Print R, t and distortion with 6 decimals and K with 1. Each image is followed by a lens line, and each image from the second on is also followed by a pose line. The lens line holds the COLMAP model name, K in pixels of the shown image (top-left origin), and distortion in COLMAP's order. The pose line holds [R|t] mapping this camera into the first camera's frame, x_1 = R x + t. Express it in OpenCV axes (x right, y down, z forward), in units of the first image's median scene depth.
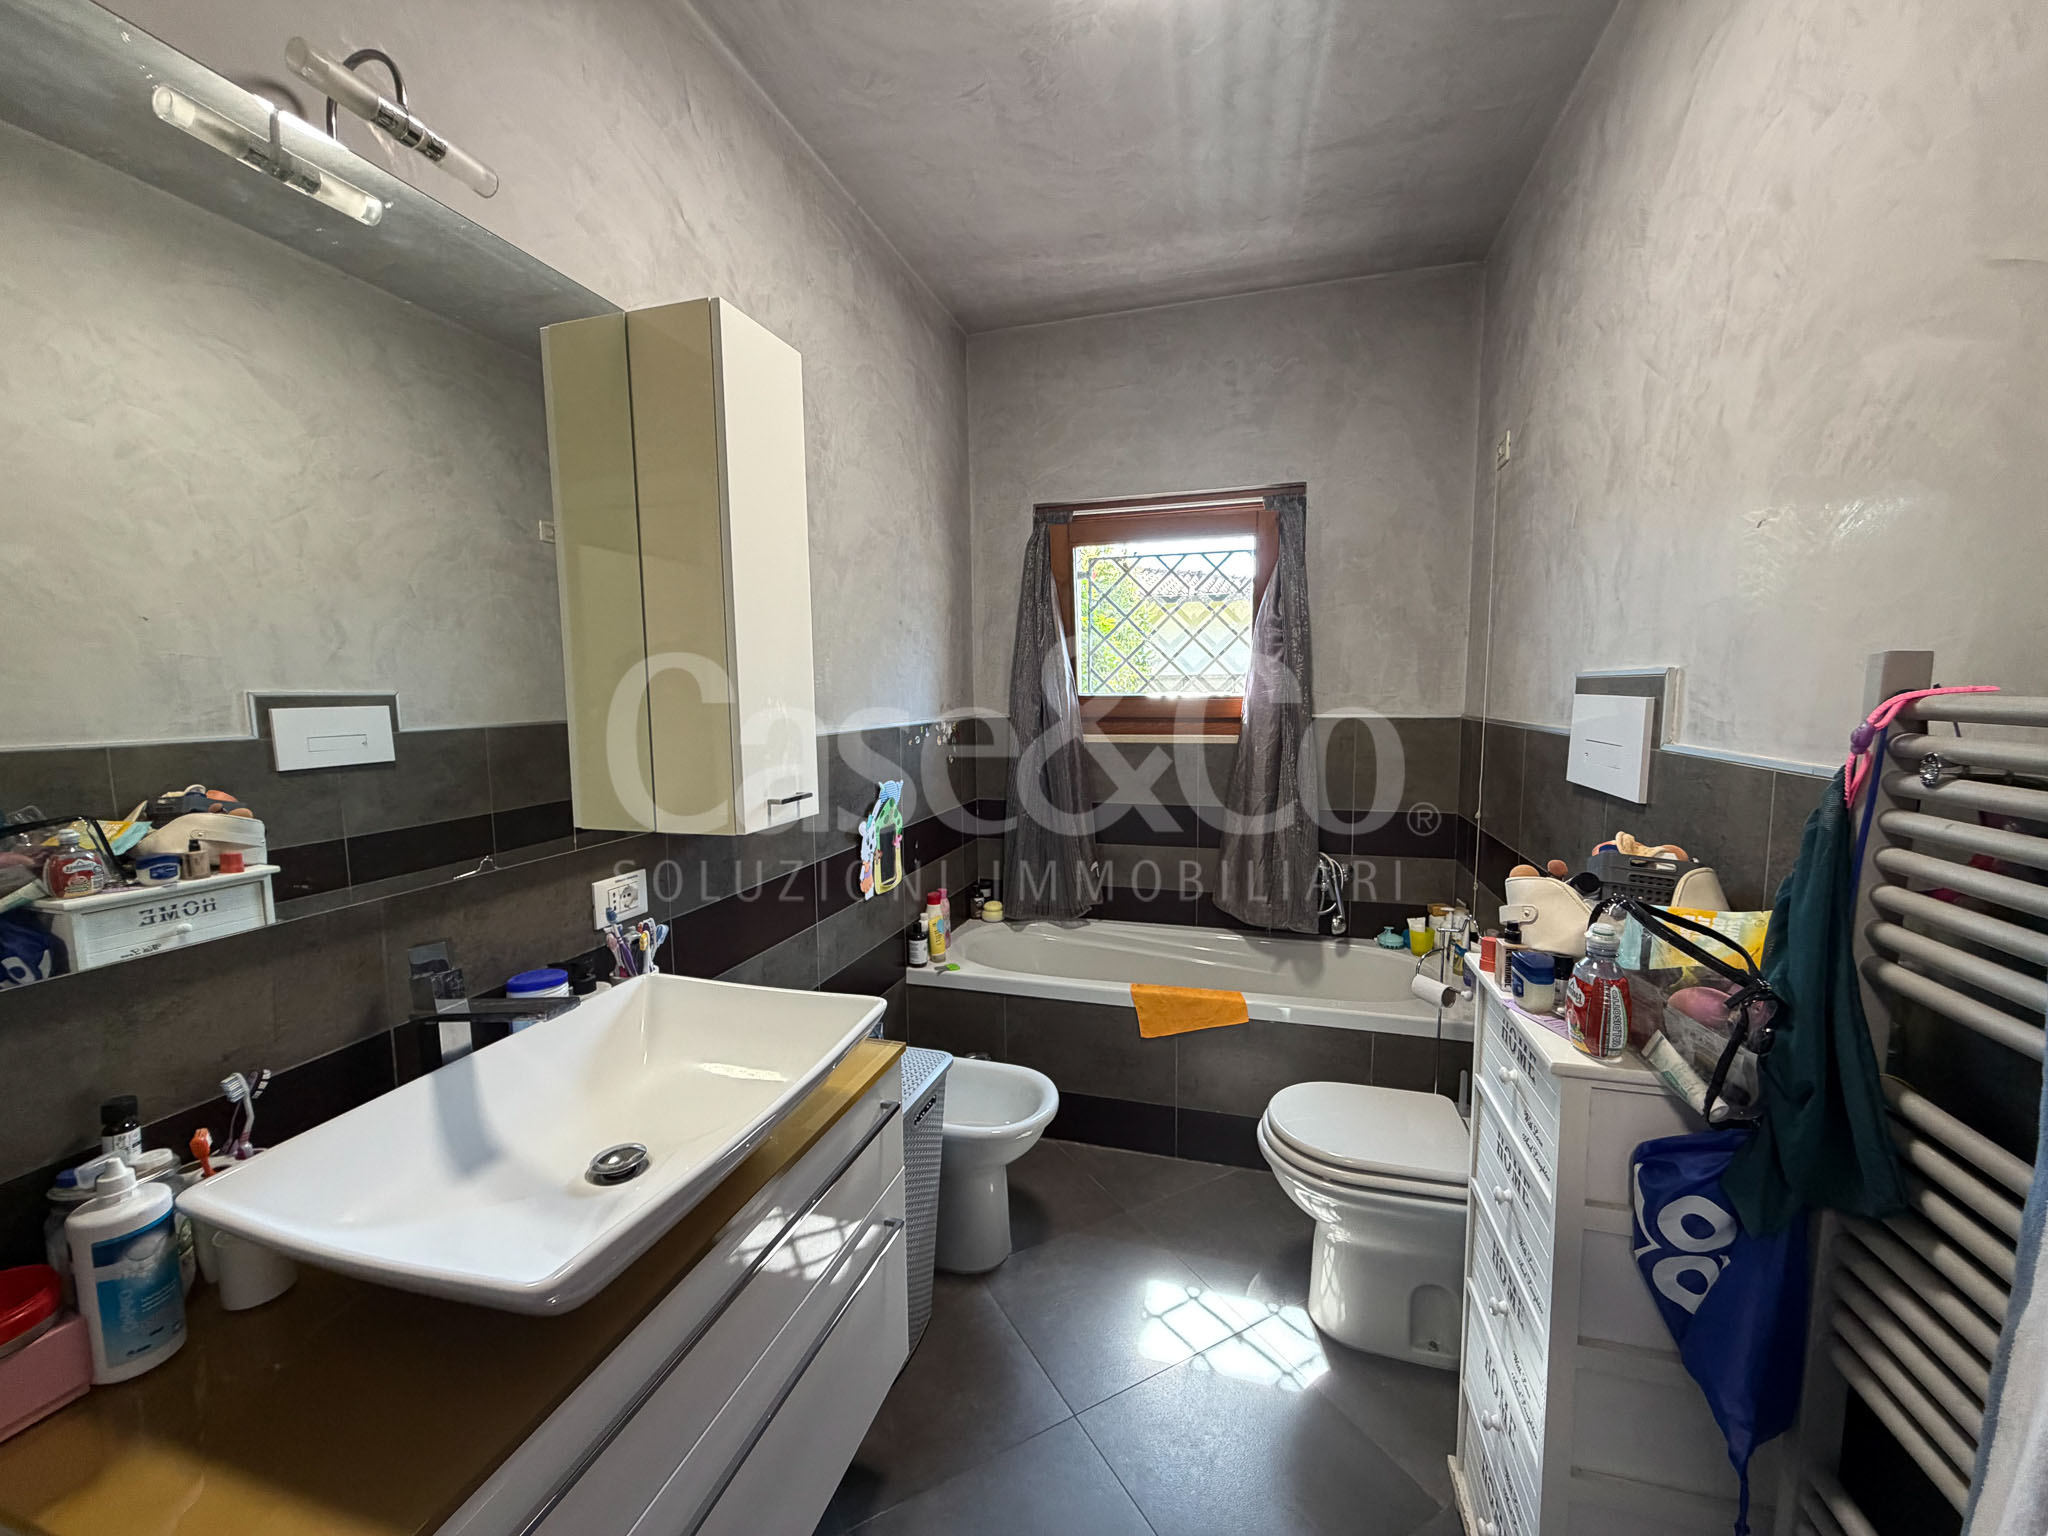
lens RADIAL K [[814.7, 0, 1019.4], [0, 814.7, 770.9], [0, 0, 1]] dist [-0.000178, 0.000107]
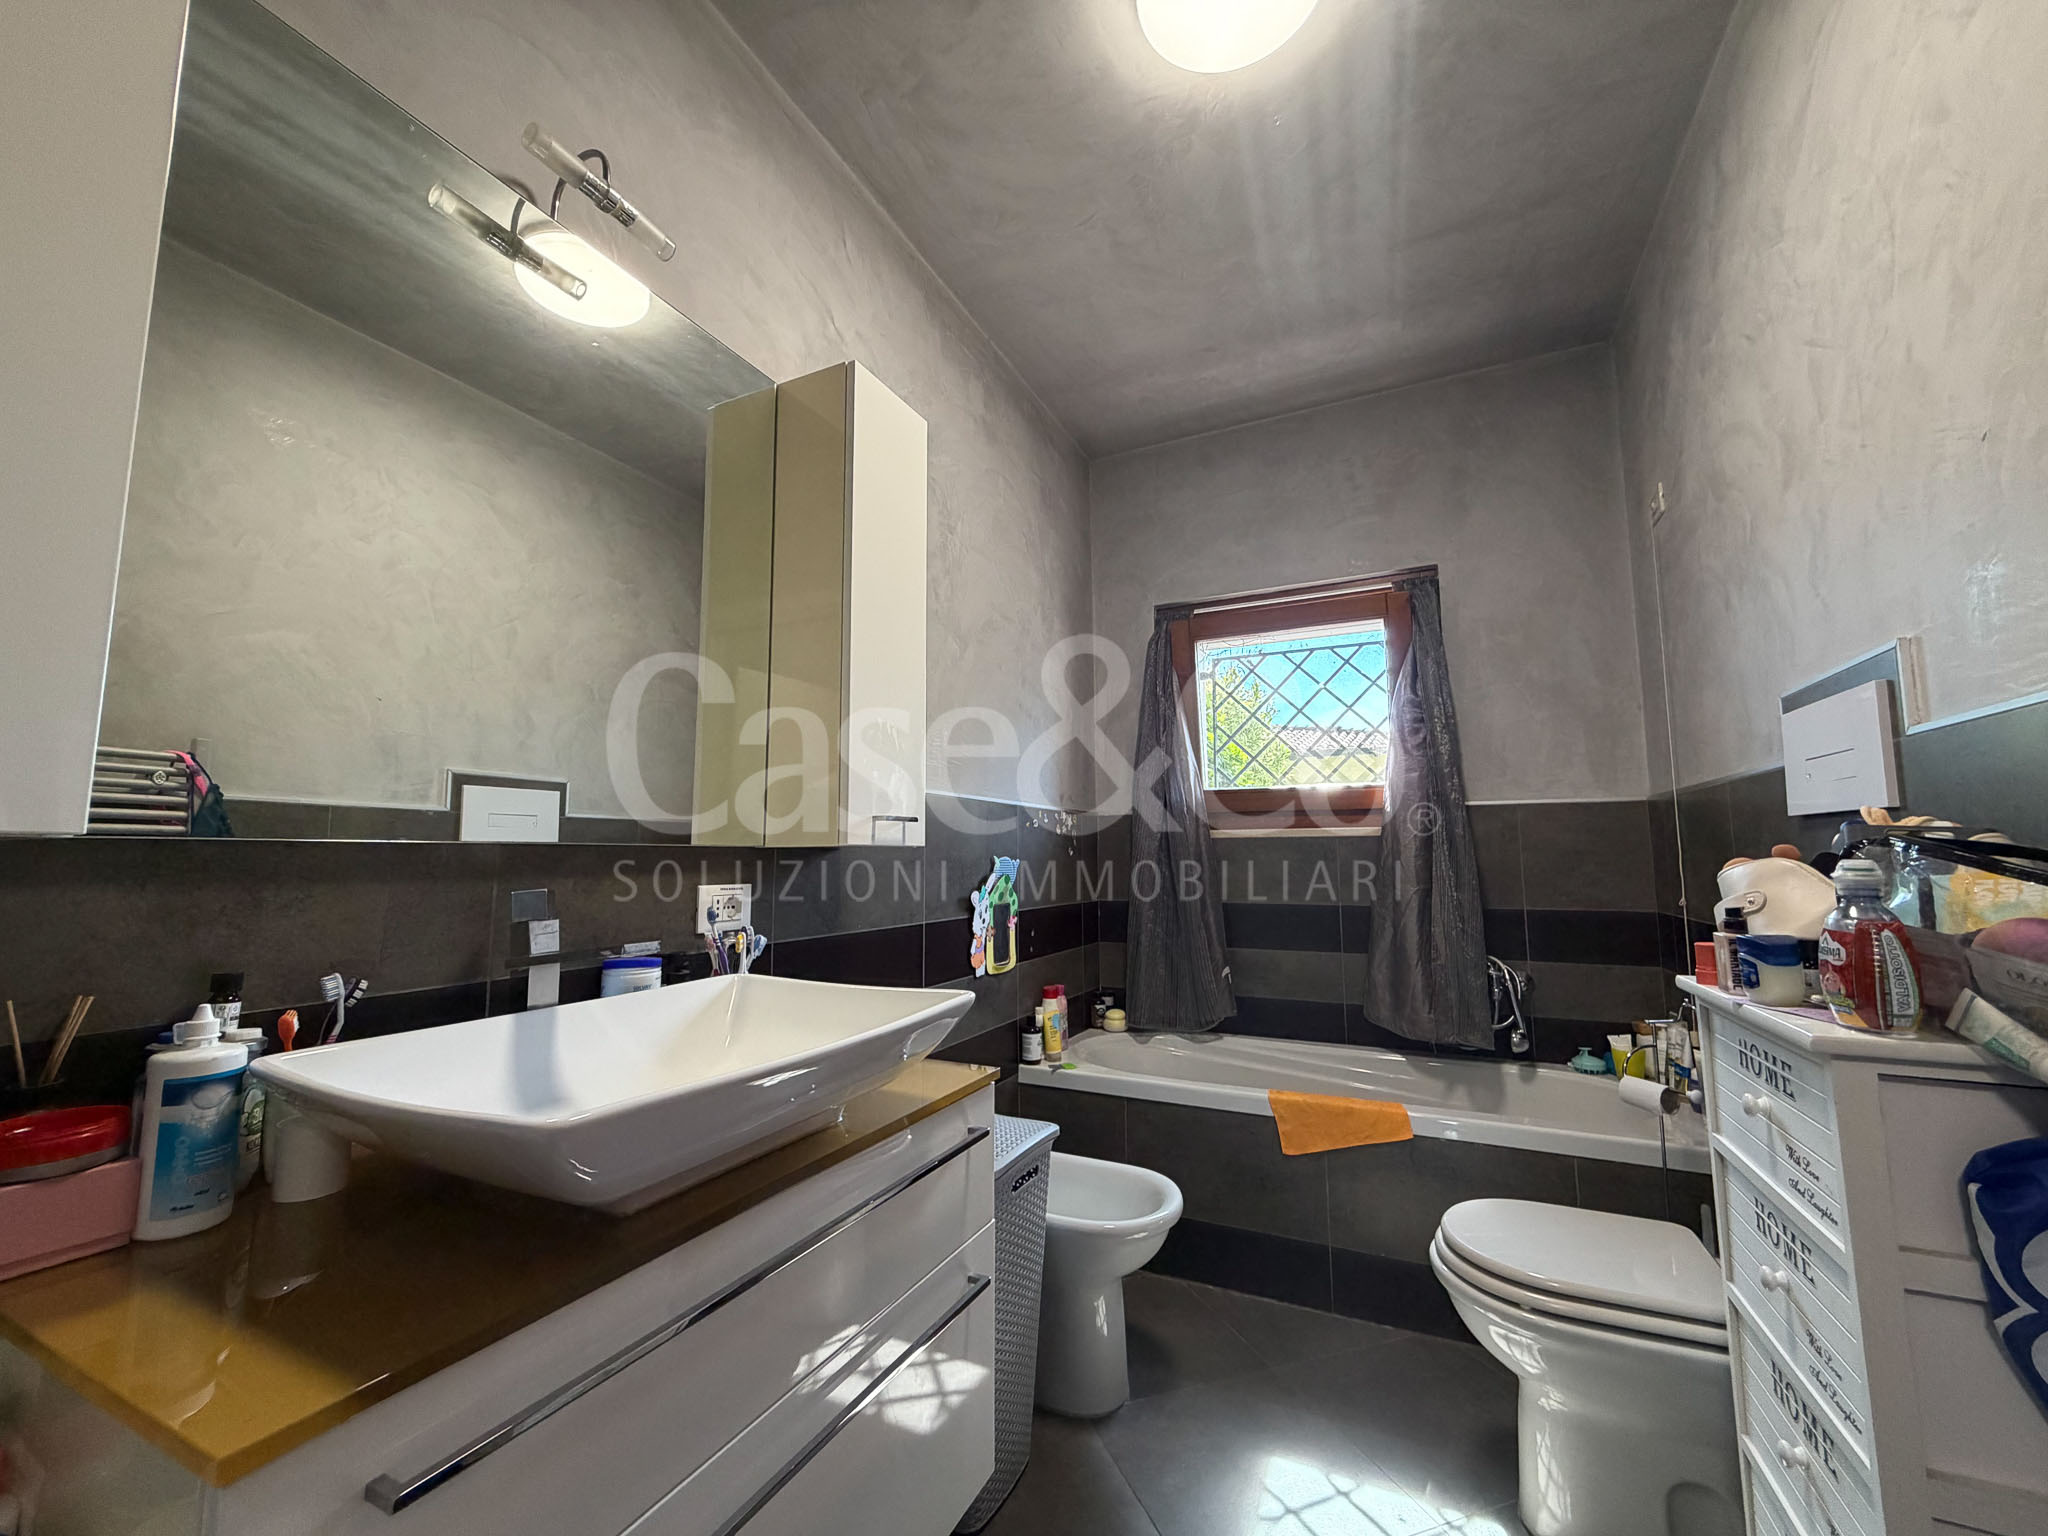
lens RADIAL K [[814.7, 0, 1019.4], [0, 814.7, 770.9], [0, 0, 1]] dist [-0.000178, 0.000107]
pose [[0.986446, -0.010880, -0.163727, 0.021693], [-0.022983, 0.978802, -0.203514, 0.124659], [0.162471, 0.204518, 0.965285, 0.040222]]
